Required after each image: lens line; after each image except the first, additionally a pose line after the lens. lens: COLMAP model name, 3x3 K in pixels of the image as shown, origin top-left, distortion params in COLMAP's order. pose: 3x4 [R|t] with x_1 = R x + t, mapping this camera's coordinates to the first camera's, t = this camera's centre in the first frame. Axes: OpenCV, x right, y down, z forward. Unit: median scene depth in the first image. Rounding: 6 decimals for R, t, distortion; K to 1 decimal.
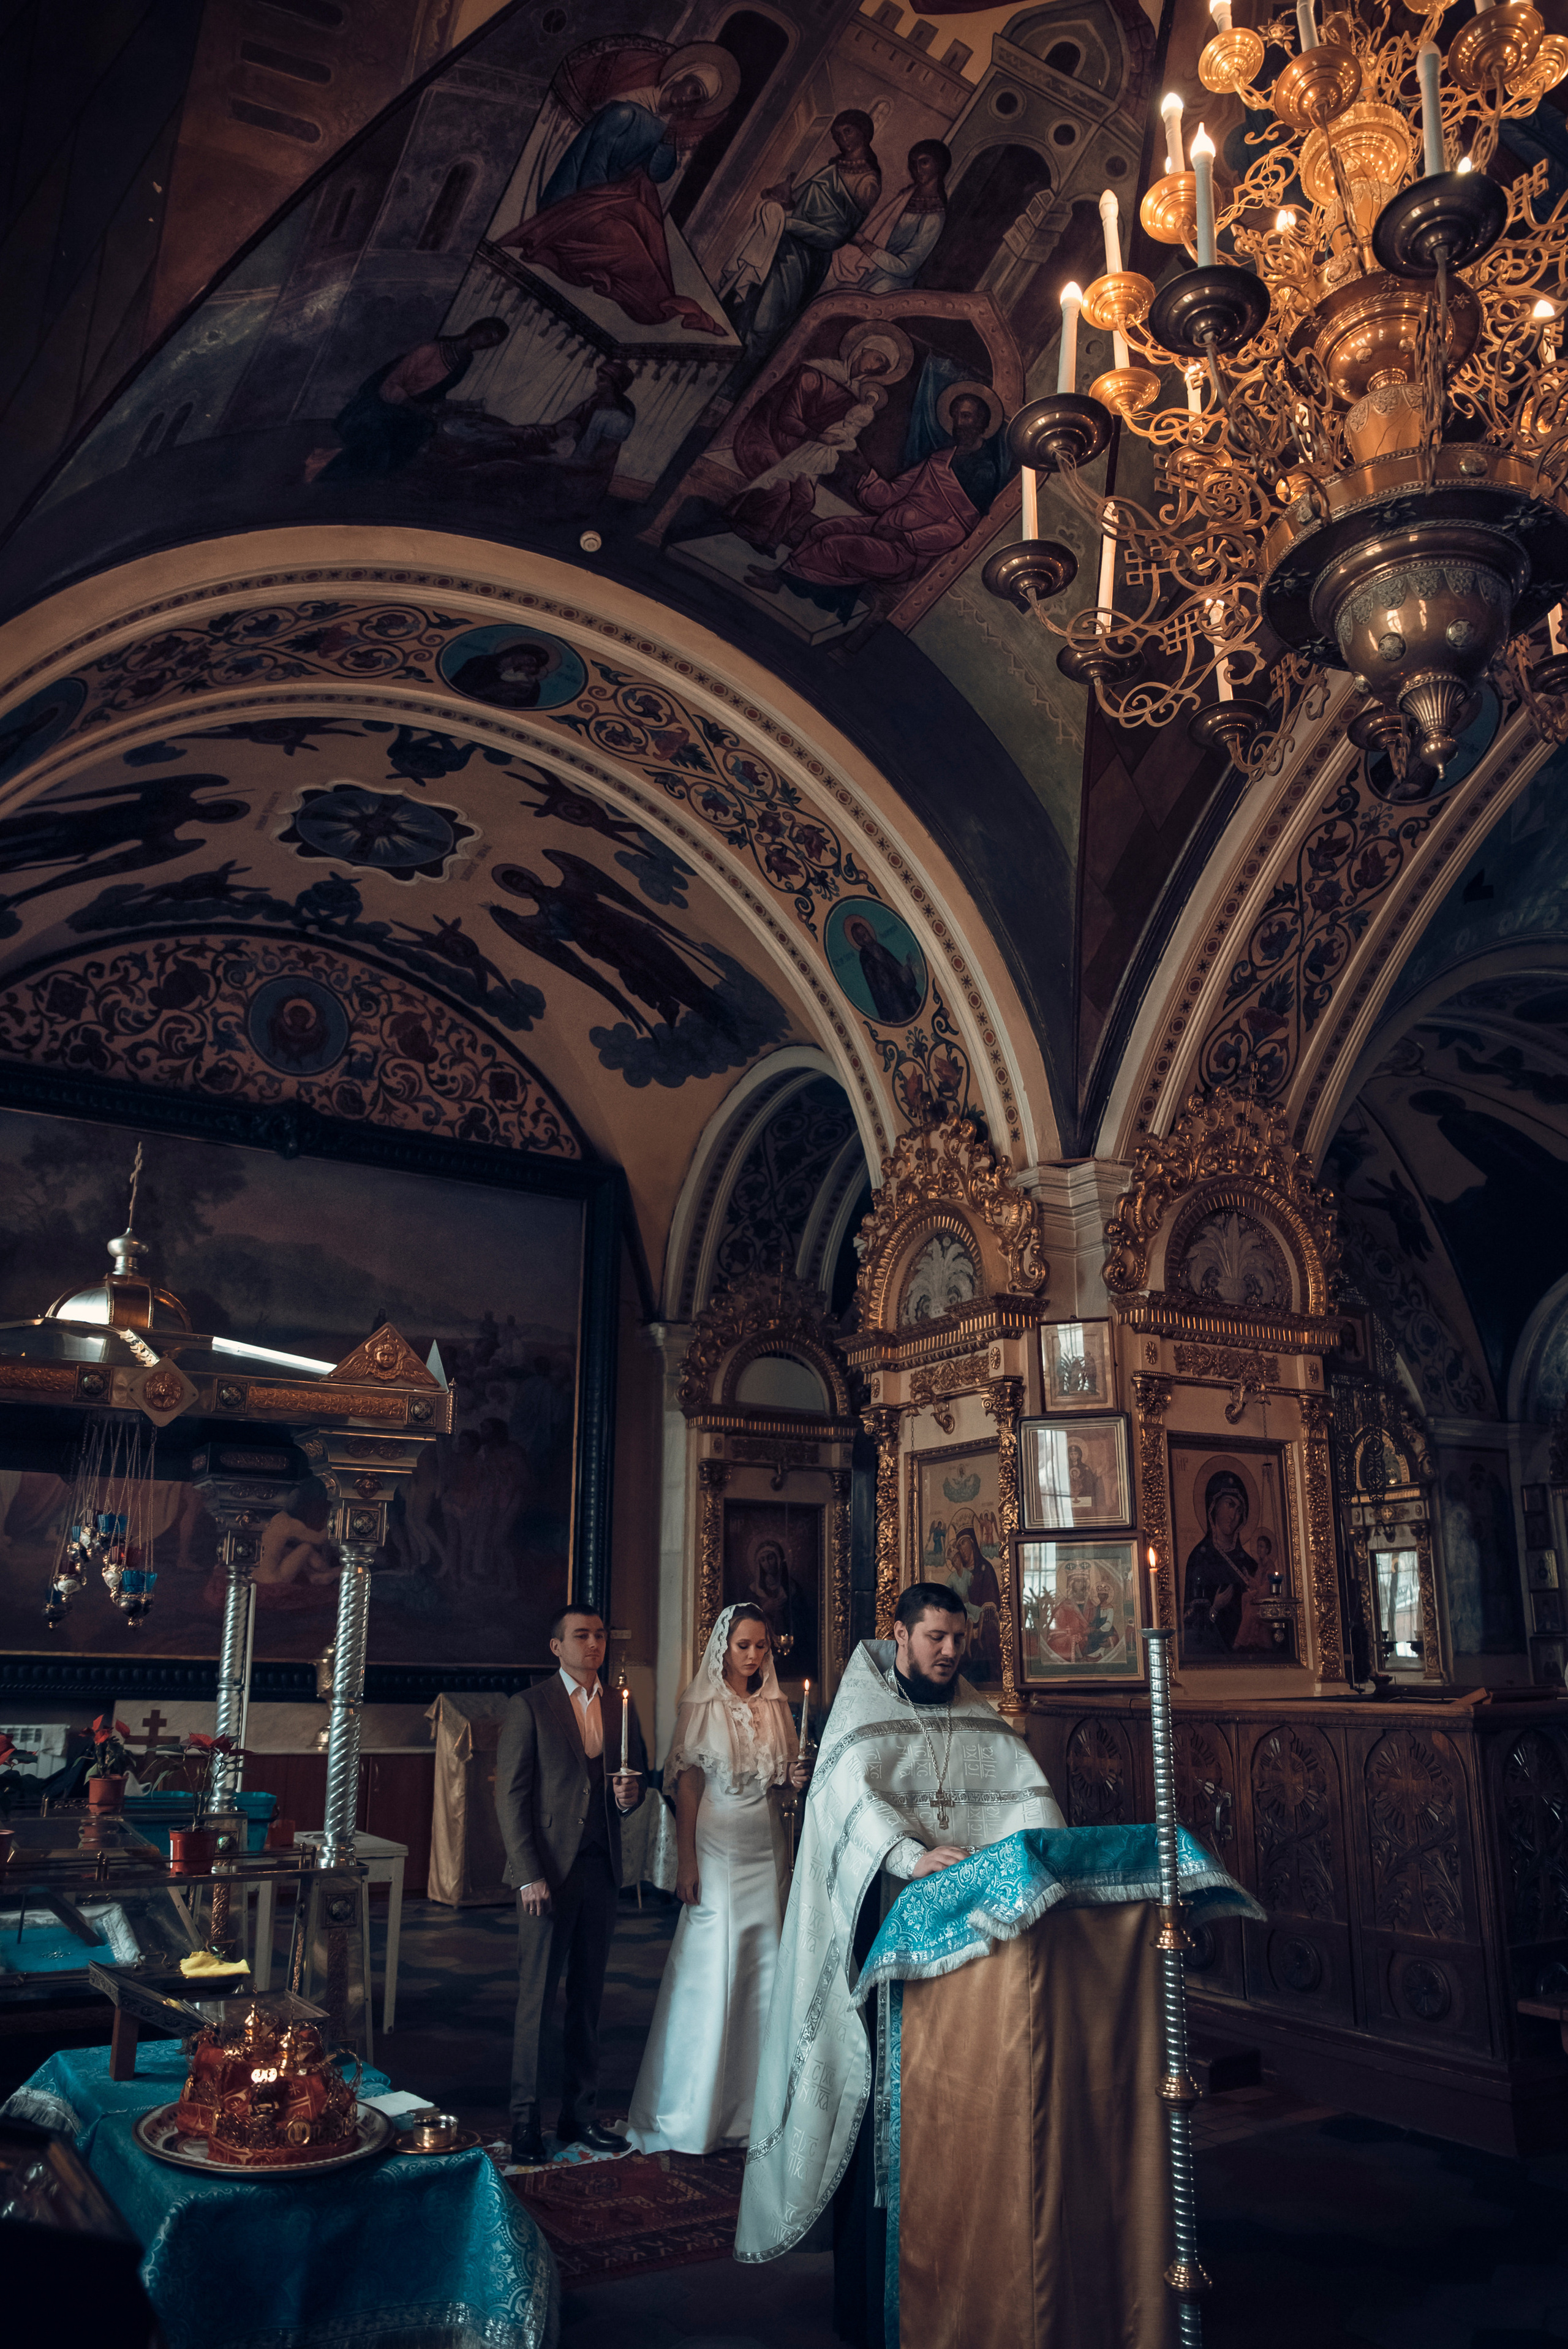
lens RADIAL K [[1617.3, 0, 793.7], [0, 1617.3, 1164.6], [0, 0, 1]] dist [-0.138568, 0.101139]
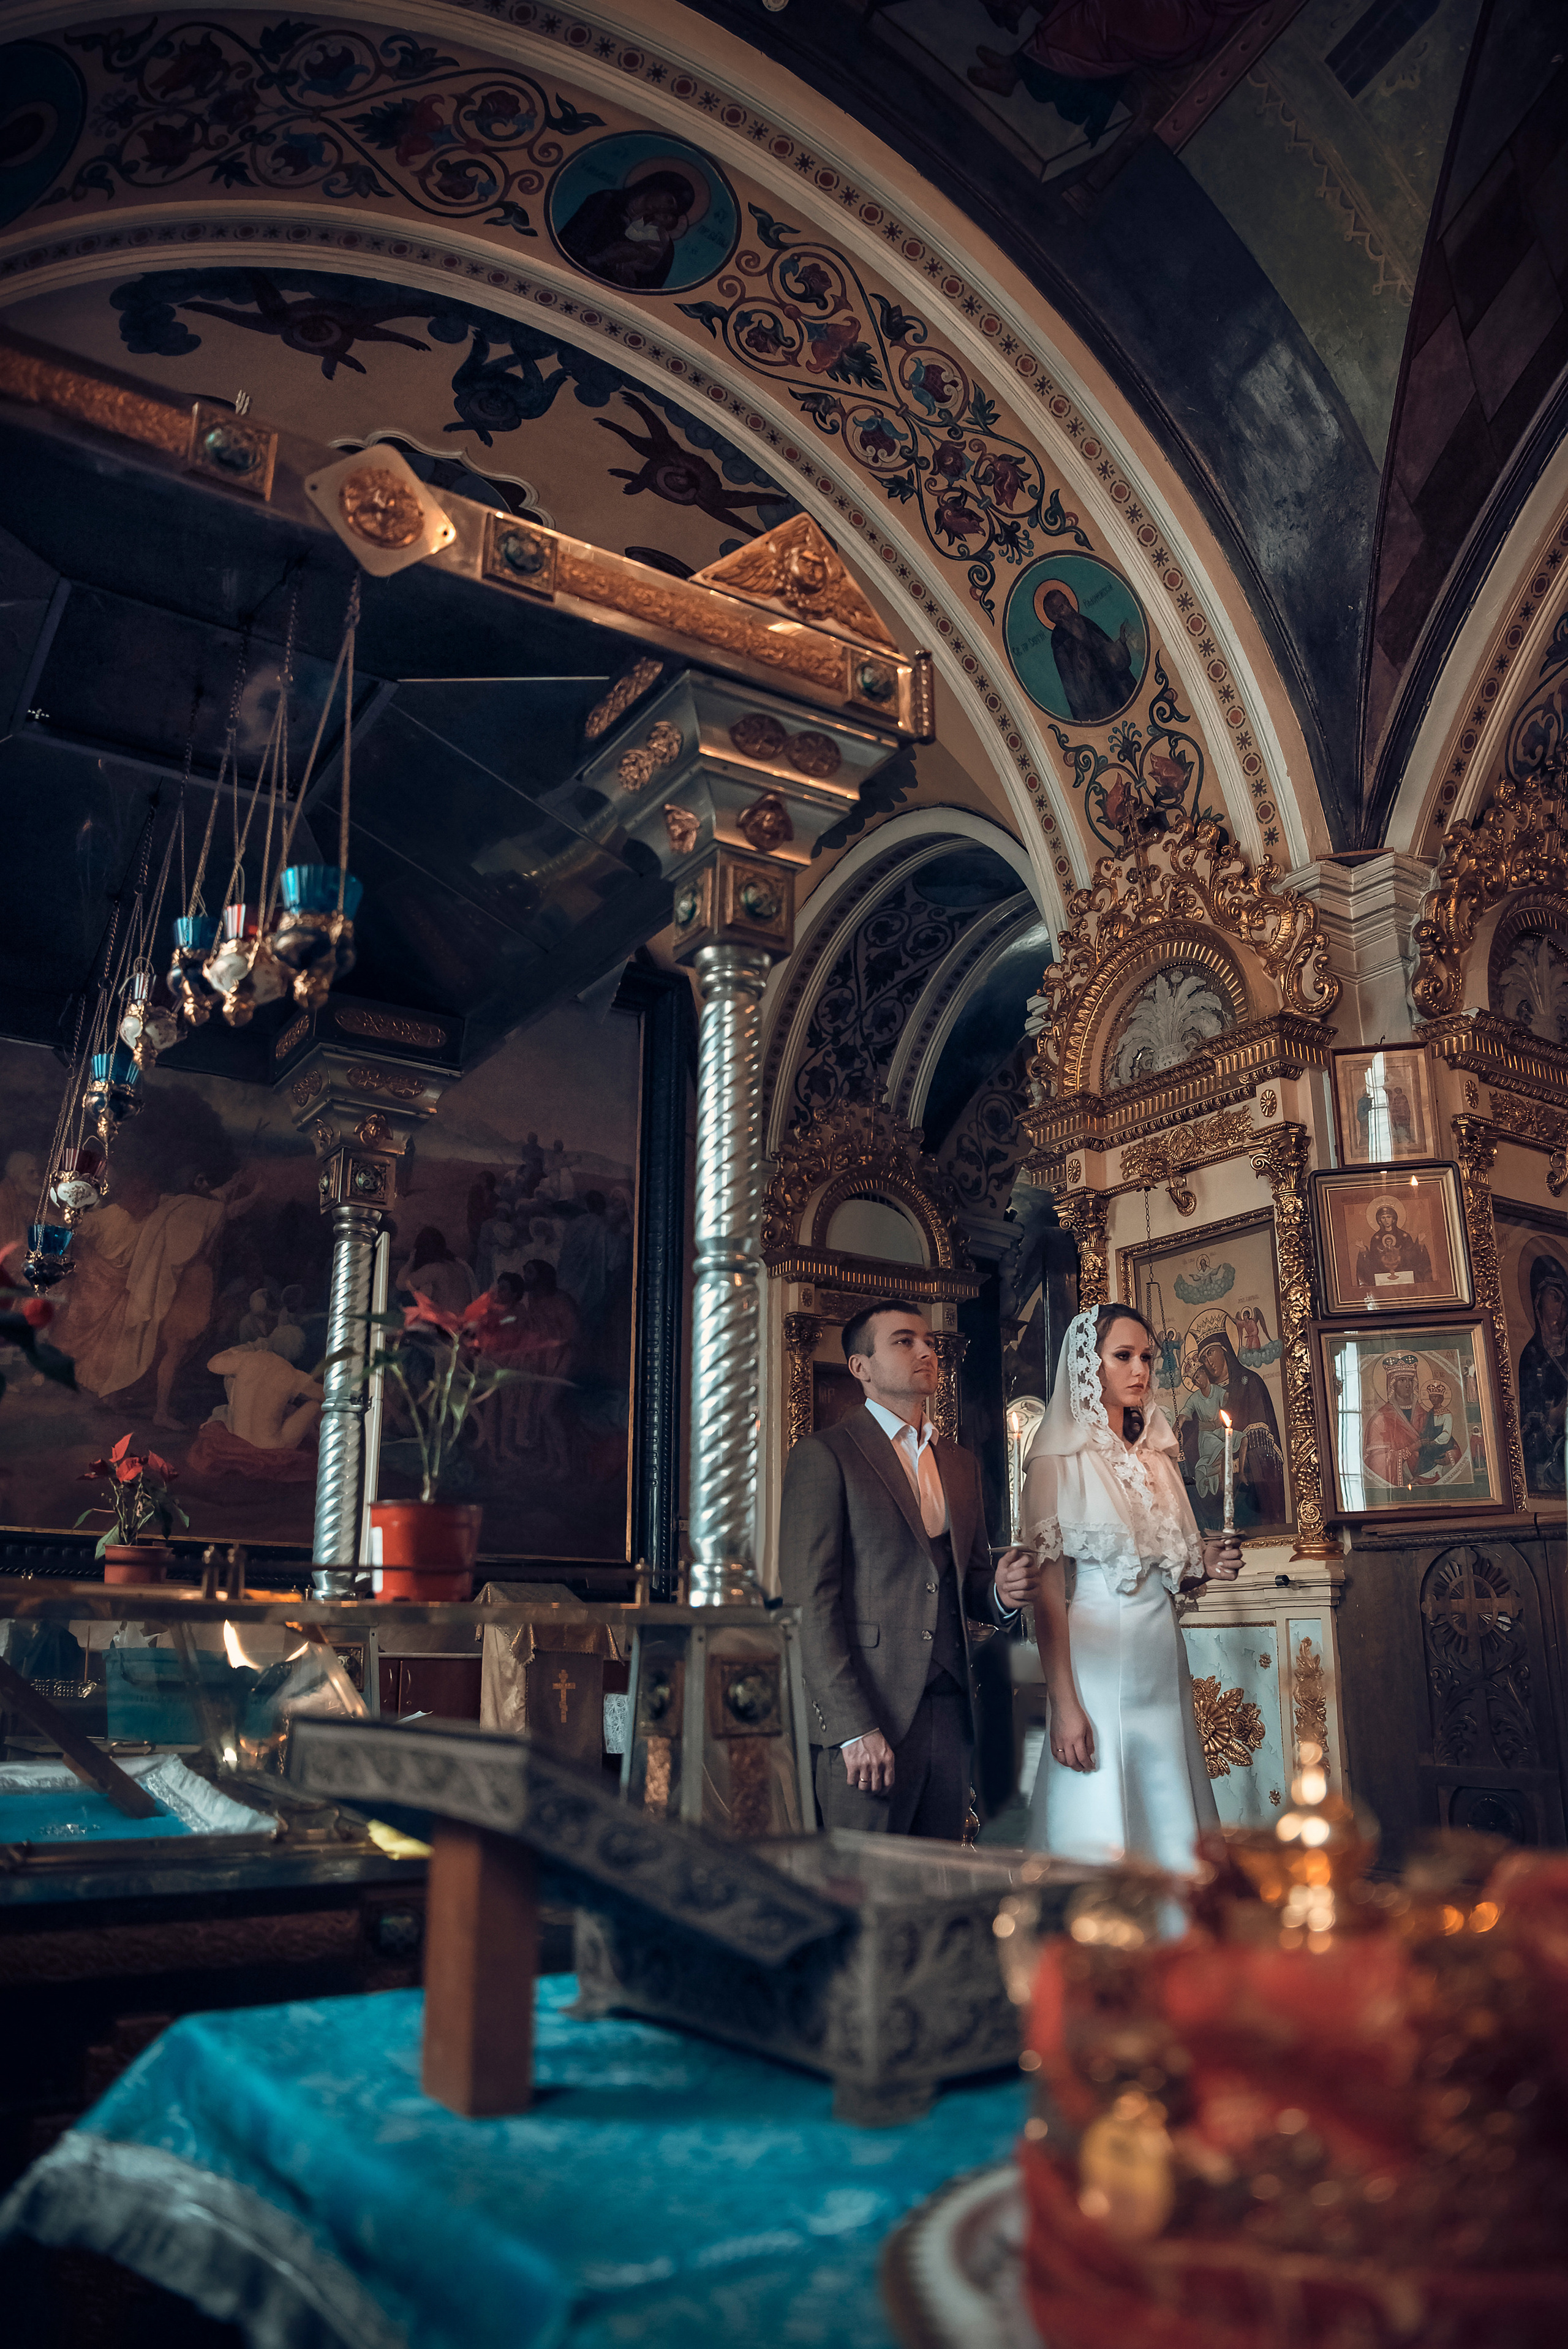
lens RADIAL K [[1579.7, 0, 784.0], [0, 1579.7, 1174.5], [0, 0, 1]] dist [-0.134454, 0.095553]
pose [[0.998781, 0.011348, 0.048043, -0.132712], [-0.011600, 0.999920, 0.004969, 0.142920], [-0.047983, -0.005520, 0.998833, 0.245720]]
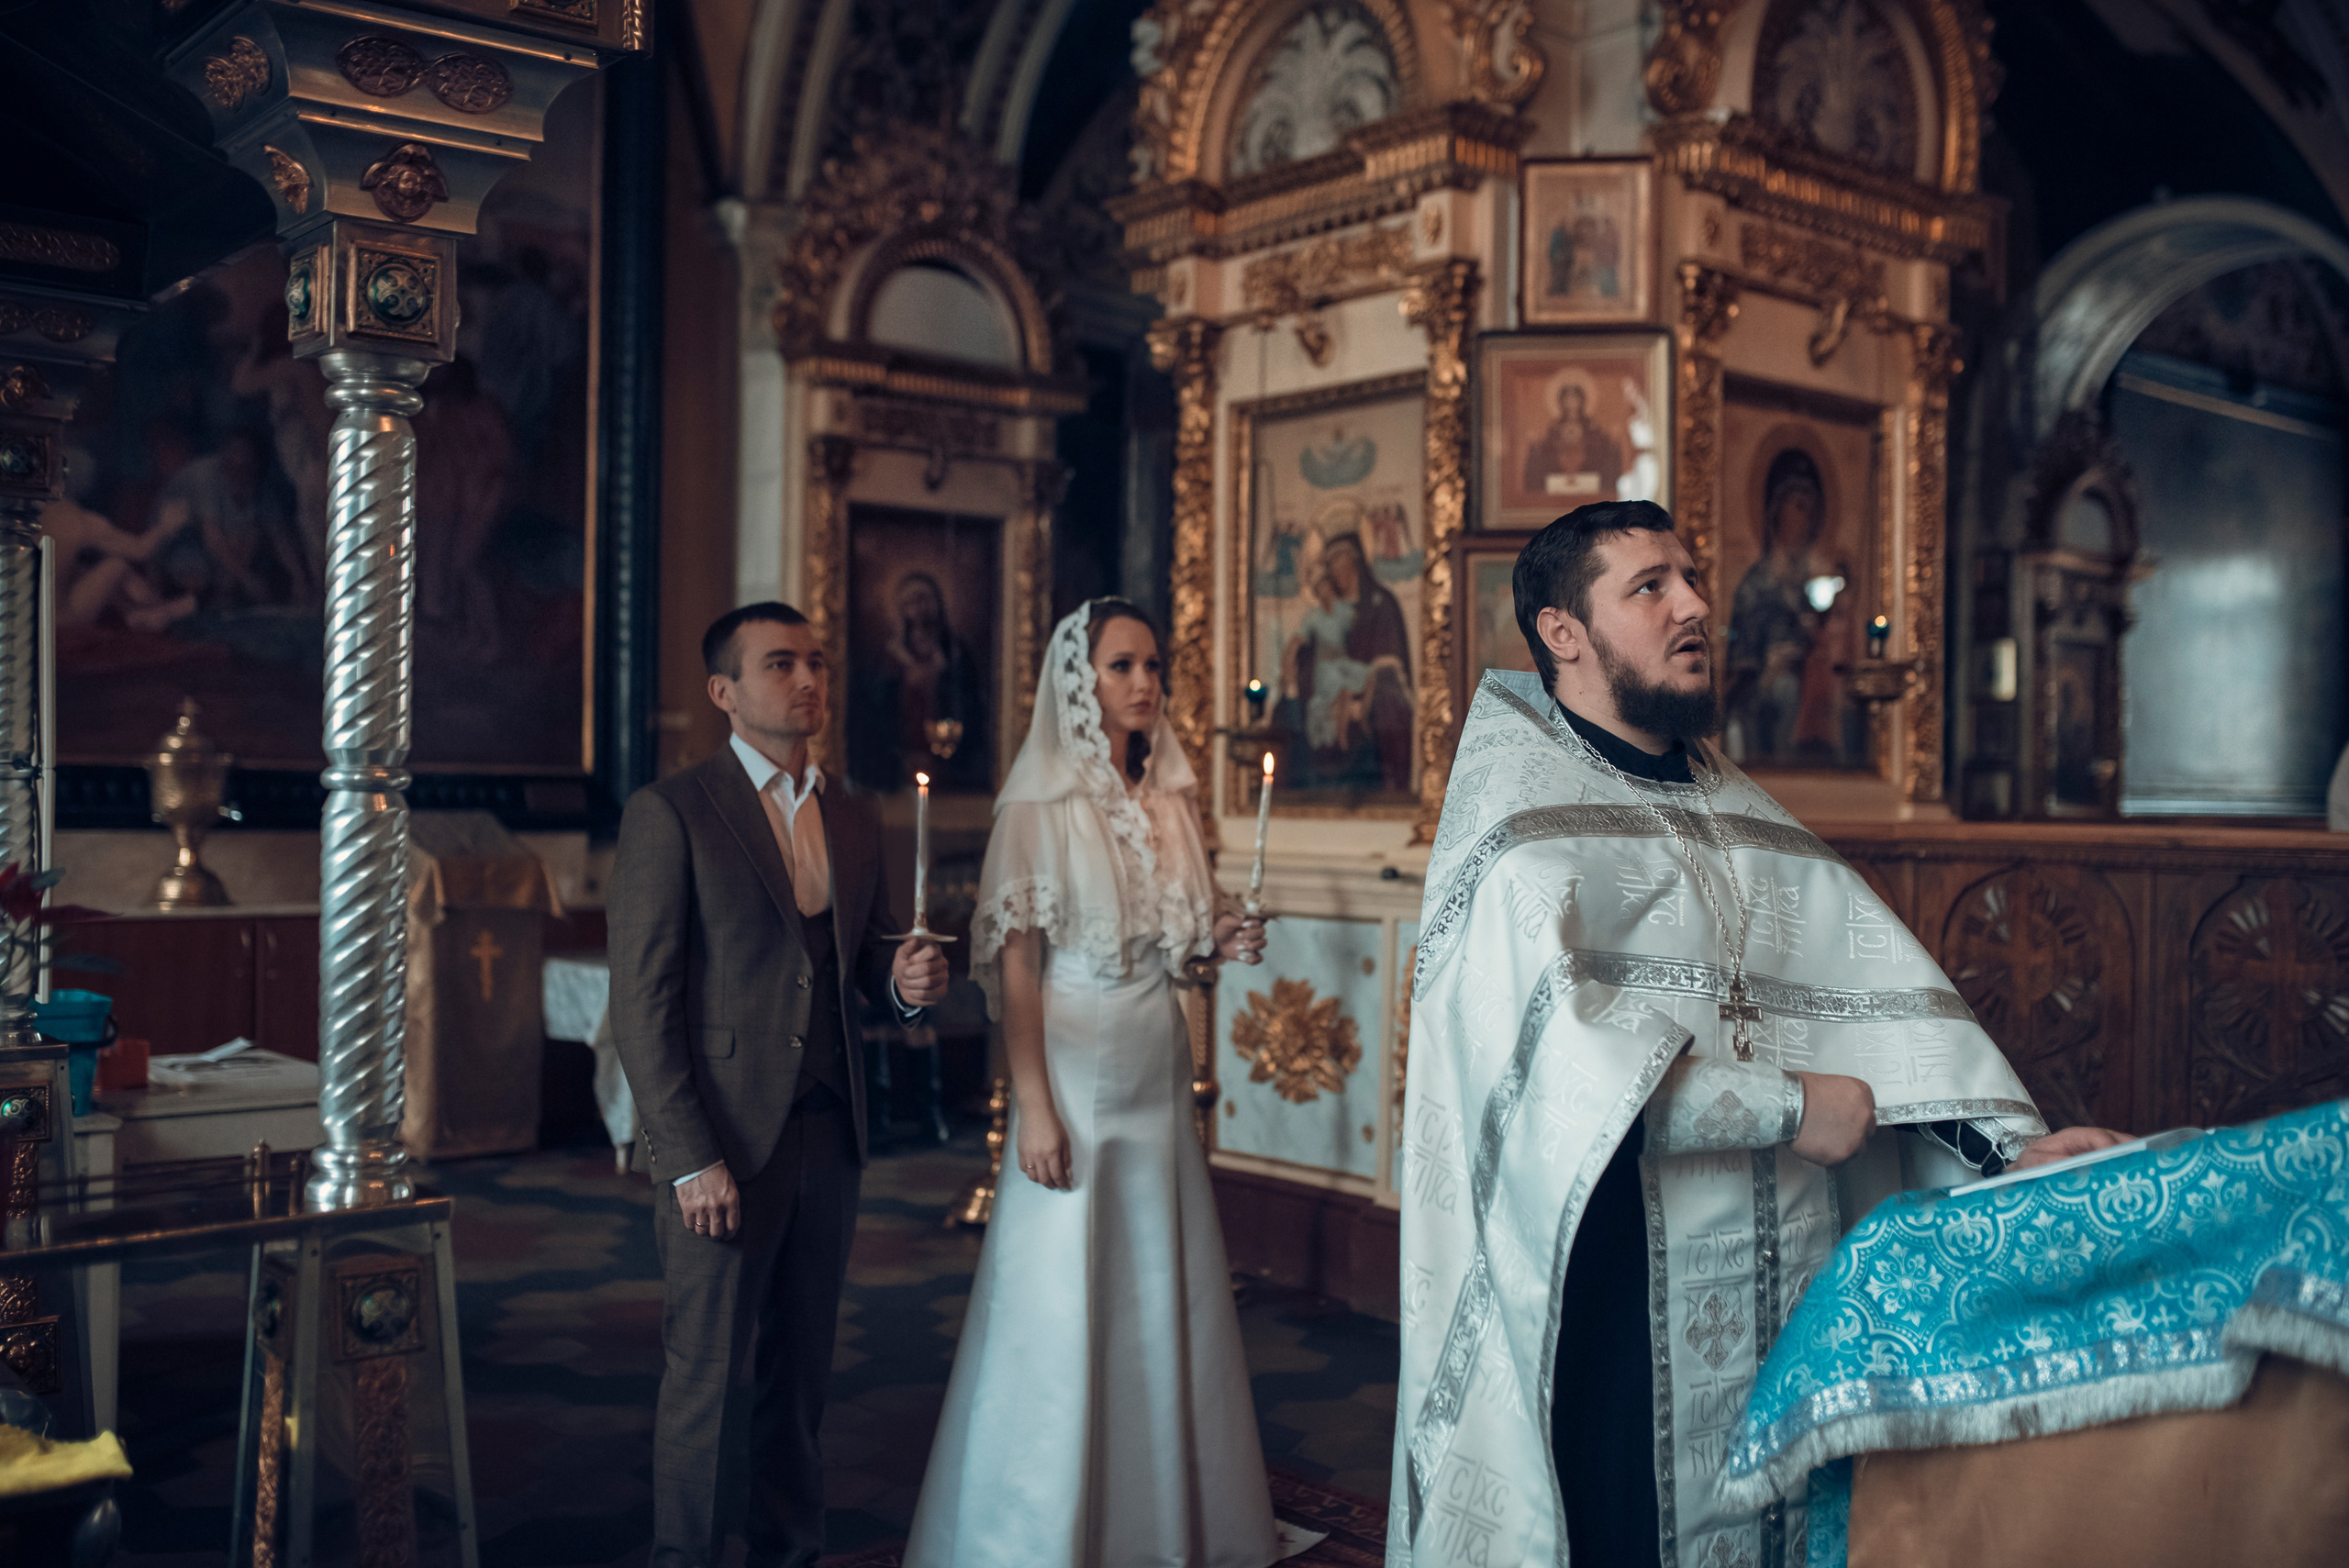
lens RADIAL K [[2227.7, 0, 1176.1], [0, 2227.7, 779.2], [0, 0, 1]] dist [-0.075824, 0.129097]
pose [[0.985392, 0.008776, 0.170078, -0.084293], [-0.057981, 0.956300, 0.286580, 0.082847], [-0.160130, -0.292255, 0.942839, 0.220764]]
